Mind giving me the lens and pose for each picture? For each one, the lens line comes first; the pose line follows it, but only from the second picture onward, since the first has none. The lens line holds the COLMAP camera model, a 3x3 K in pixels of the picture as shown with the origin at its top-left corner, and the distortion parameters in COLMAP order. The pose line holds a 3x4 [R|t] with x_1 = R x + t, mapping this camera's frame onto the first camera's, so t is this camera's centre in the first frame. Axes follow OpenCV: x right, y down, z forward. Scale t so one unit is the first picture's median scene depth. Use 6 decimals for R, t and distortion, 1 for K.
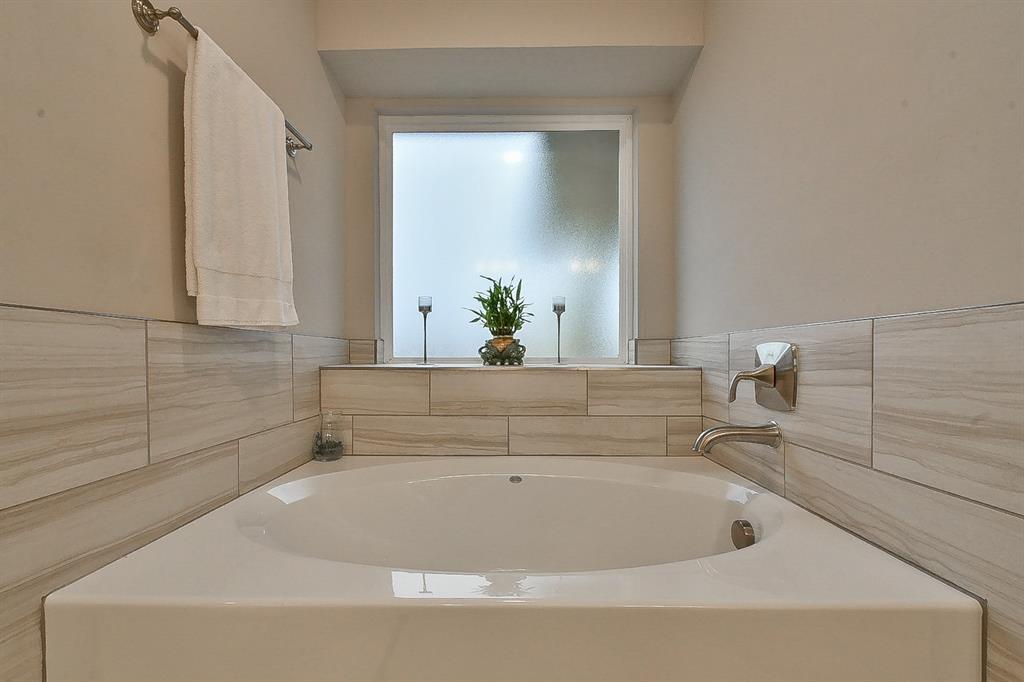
lens RADIAL K [[451.4, 0, 505.4], [0, 451.4, 359.7], [0, 0, 1]] dist [0.012574, -0.008051]
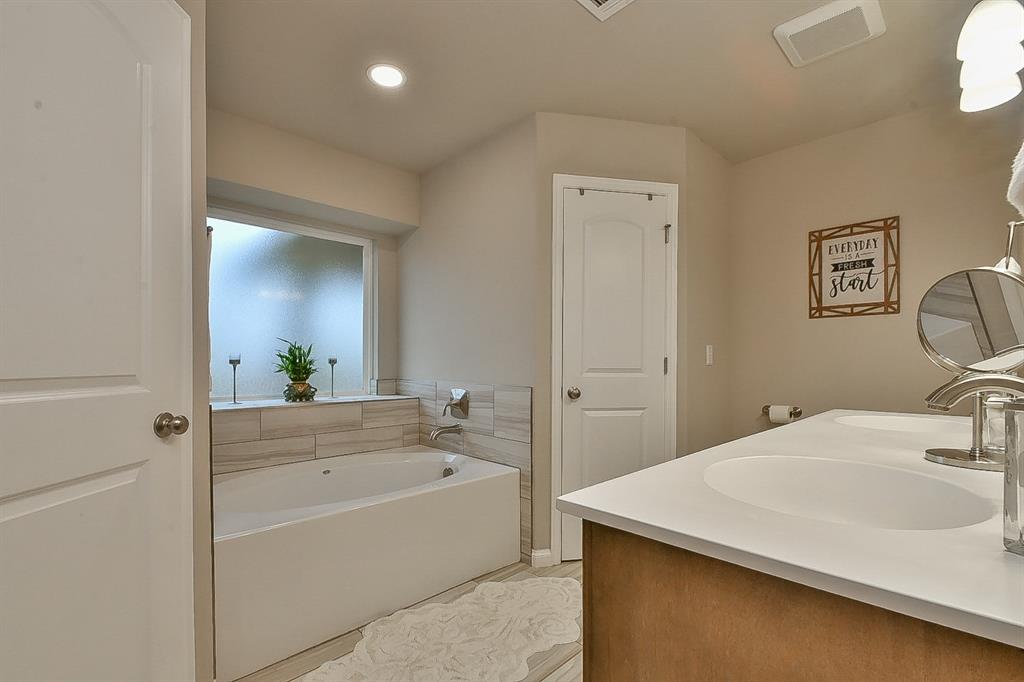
lens RADIAL K [[451.4, 0, 508.6], [0, 451.4, 349.3], [0, 0, 1]] dist [0.012574, -0.008051]
pose [[0.716456, 0.021974, 0.697287, -0.632033], [0.001883, 0.999439, -0.033430, -0.122349], [-0.697630, 0.025264, 0.716012, -0.632519]]
